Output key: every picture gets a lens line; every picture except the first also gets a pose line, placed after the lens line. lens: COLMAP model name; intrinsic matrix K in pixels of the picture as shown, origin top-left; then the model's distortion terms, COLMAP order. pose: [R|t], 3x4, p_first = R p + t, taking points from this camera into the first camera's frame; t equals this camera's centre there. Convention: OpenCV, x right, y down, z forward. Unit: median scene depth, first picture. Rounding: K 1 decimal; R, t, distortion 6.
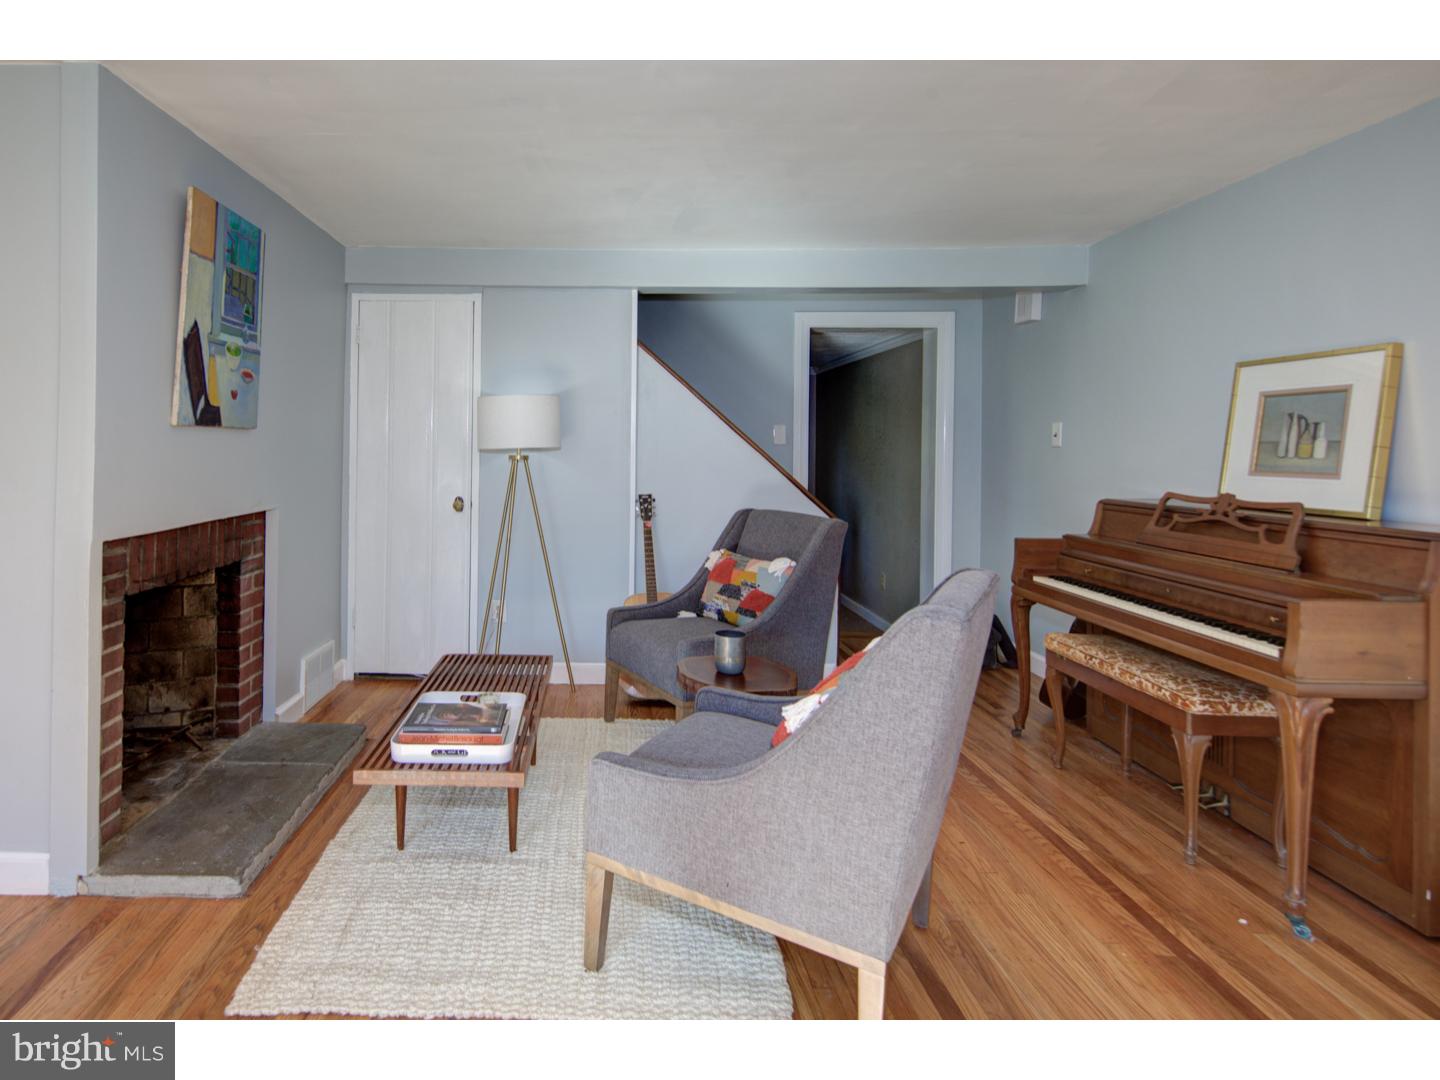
lens RADIAL K [[741.6, 0, 719.8], [0, 741.6, 445.0], [0, 0, 1]] dist [-0.001404, -0.001704]
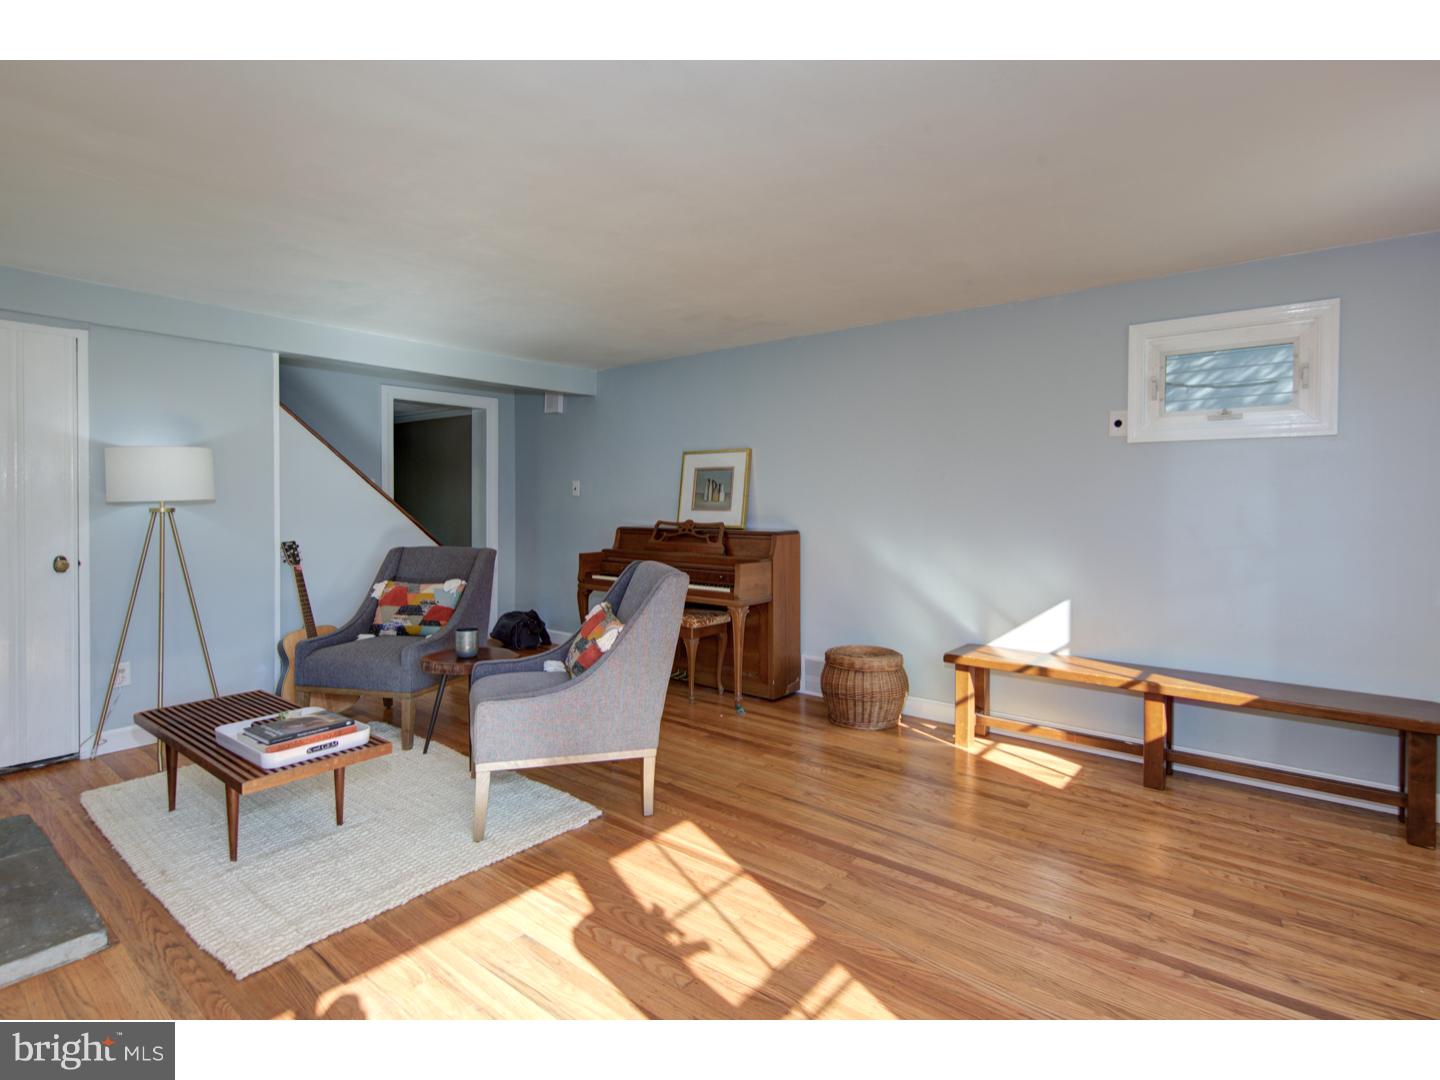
lens RADIAL K [[702.3, 0, 719.6], [0, 702.3, 506.5], [0, 0, 1]] dist [-0.000115, -0.000162]
pose [[0.609561, -0.016693, 0.792563, -0.639313], [0.002708, 0.999816, 0.018976, -0.004319], [-0.792734, -0.009421, 0.609494, -0.169228]]
